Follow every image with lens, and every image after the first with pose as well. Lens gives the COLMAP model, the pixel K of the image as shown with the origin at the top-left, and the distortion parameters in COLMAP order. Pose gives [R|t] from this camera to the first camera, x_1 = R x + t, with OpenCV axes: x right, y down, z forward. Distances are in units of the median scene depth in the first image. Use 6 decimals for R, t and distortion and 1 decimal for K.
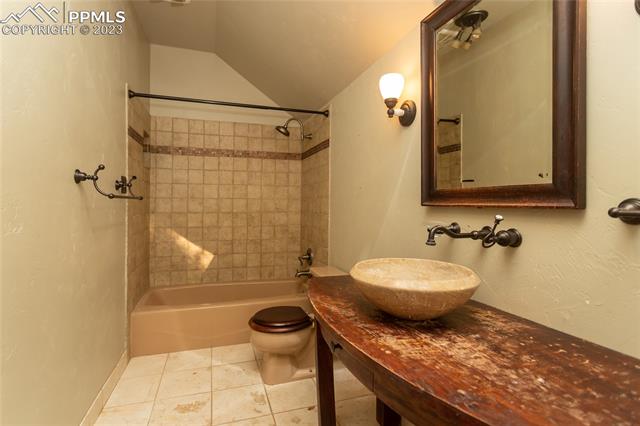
lens RADIAL K [[322.2, 0, 319.2], [0, 322.2, 202.2], [0, 0, 1]] dist [-0.000656, 0.000211]
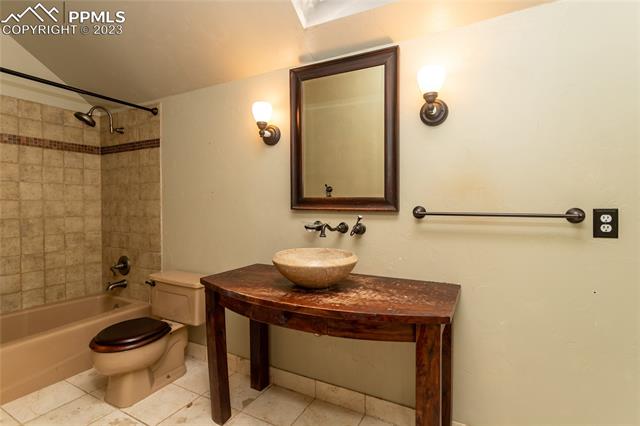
lens RADIAL K [[322.2, 0, 319.2], [0, 322.2, 202.2], [0, 0, 1]] dist [-0.000656, 0.000211]
pose [[0.721227, -0.003931, 0.692688, -0.283919], [-0.001757, 0.999970, 0.007504, -0.015320], [-0.692697, -0.006629, 0.721198, -0.021955]]
